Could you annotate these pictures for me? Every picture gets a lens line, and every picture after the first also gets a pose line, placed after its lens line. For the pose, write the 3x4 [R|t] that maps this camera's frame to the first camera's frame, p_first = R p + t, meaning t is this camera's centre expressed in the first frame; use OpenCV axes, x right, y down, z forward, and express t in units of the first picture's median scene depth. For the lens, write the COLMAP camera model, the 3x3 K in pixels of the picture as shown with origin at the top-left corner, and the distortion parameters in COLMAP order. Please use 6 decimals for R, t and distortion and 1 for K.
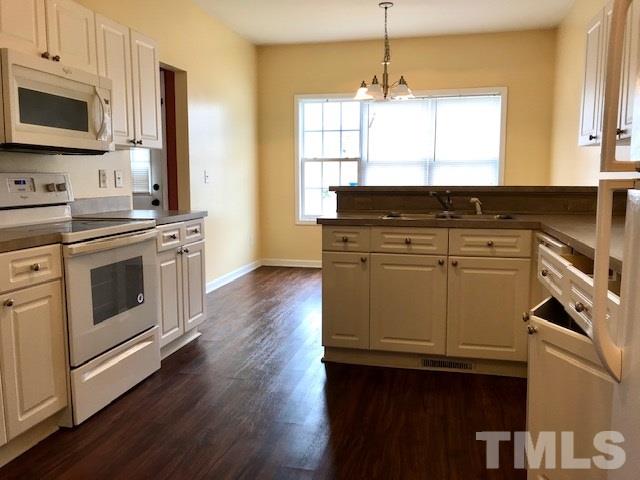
lens RADIAL K [[524.9, 0, 320.0], [0, 524.9, 240.0], [0, 0, 1]] dist [0.048222, -0.049301]
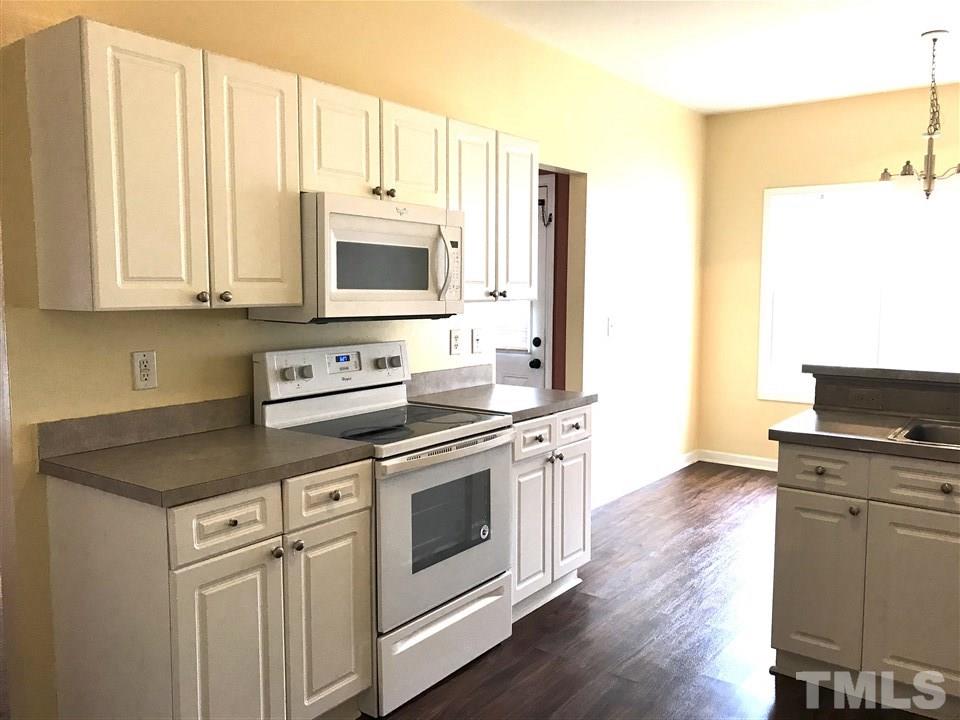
lens RADIAL K [[787.4, 0, 480.0], [0, 787.4, 360.0], [0, 0, 1]] dist [0.048222, -0.049301]
pose [[0.914490, 0.037921, -0.402827, 0.052630], [-0.048019, 0.998734, -0.014994, -0.090727], [0.401748, 0.033055, 0.915153, 0.057939]]
